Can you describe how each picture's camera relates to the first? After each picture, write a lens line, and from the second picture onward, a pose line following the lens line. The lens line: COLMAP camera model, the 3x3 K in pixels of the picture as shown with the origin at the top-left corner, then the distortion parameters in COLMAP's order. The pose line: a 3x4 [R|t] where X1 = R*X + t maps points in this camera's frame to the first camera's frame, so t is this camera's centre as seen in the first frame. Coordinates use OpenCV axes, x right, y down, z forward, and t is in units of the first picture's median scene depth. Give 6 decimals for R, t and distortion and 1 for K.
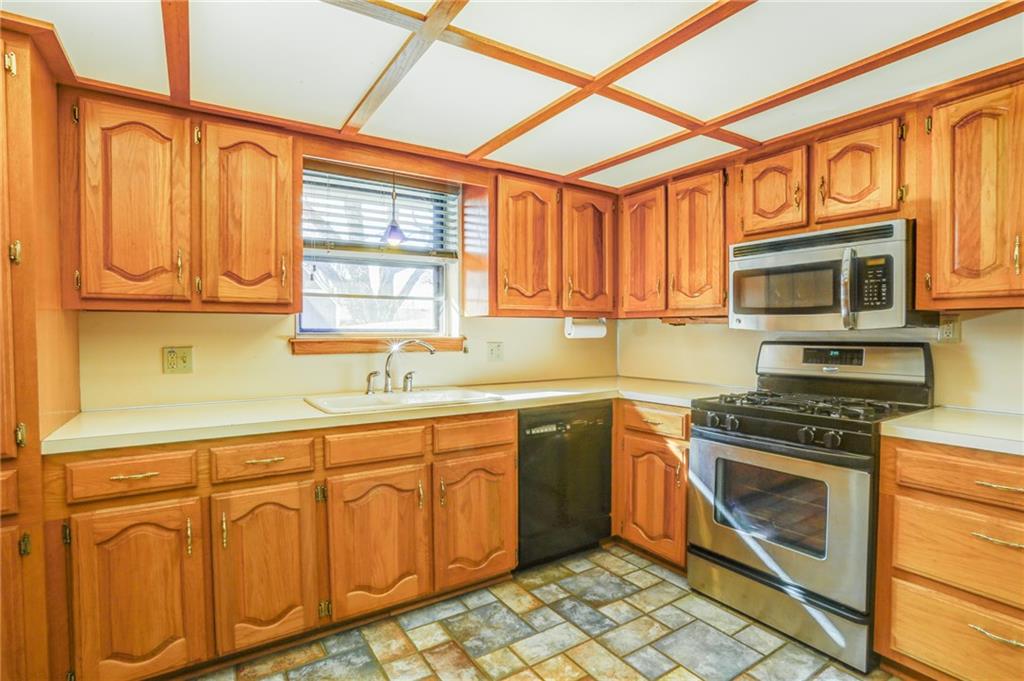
lens RADIAL K [[498.0, 0, 514.8], [0, 498.0, 343.4], [0, 0, 1]] dist [-0.080887, 0.034472]
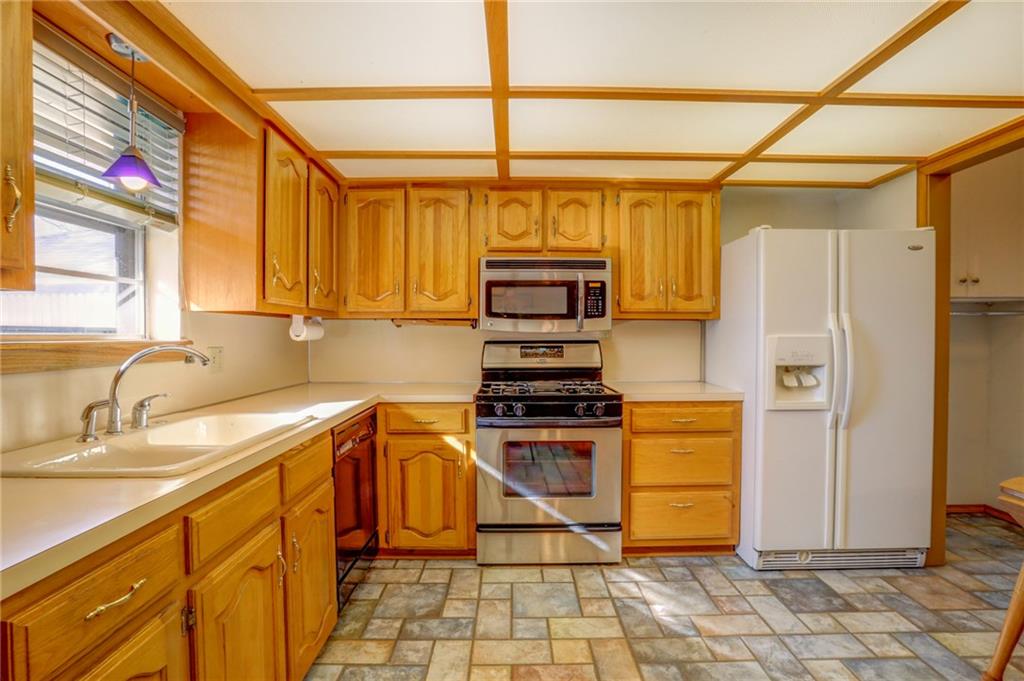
lens RADIAL K [[498.0, 0, 514.8], [0, 498.0, 343.4], [0, 0, 1]] dist [-0.080887, 0.034472]
pose [[0.546594, -0.014007, 0.837280, -0.570236], [0.018645, 0.999816, 0.004555, -0.003712], [-0.837190, 0.013121, 0.546755, 0.344388]]
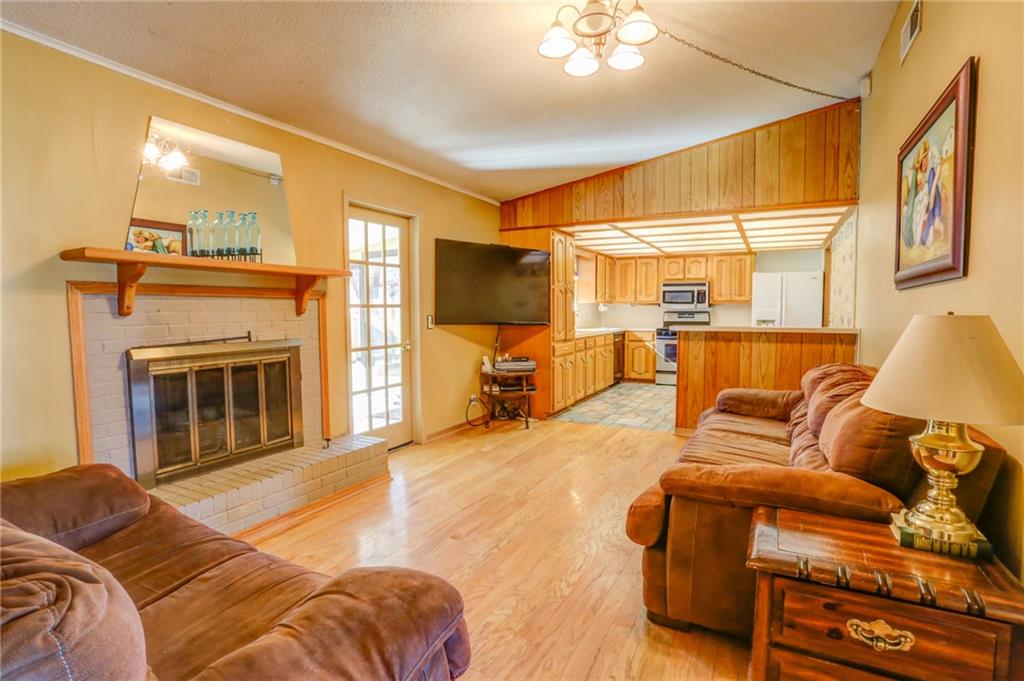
lens RADIAL K [[498.0, 0, 514.8], [0, 498.0, 343.4], [0, 0, 1]] dist [-0.080887, 0.034472]
pose [[0.877204, -0.034999, 0.478841, -2.366997], [0.013862, 0.998770, 0.047609, 0.043221], [-0.479918, -0.035125, 0.876610, -1.704335]]
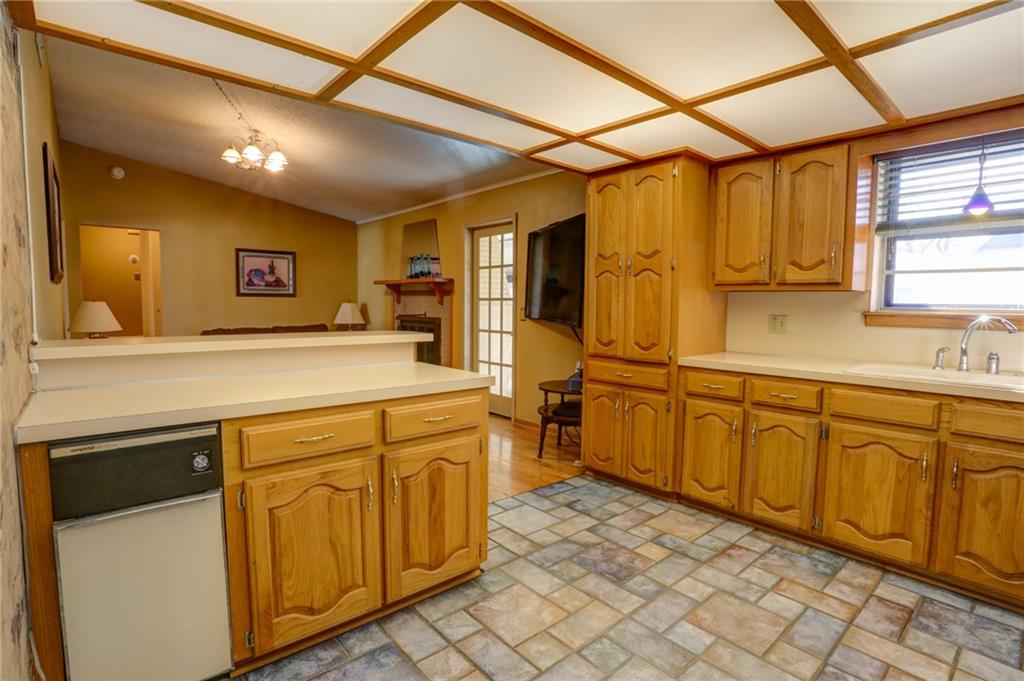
lens RADIAL K [[498.0, 0, 514.8], [0, 498.0, 343.4], [0, 0, 1]] dist [-0.080887, 0.034472]
pose [[0.143770, 0.081149, -0.986278, 0.630627], [-0.032733, 0.996477, 0.077217, 0.004323], [0.989070, 0.021183, 0.145920, 0.012656]]
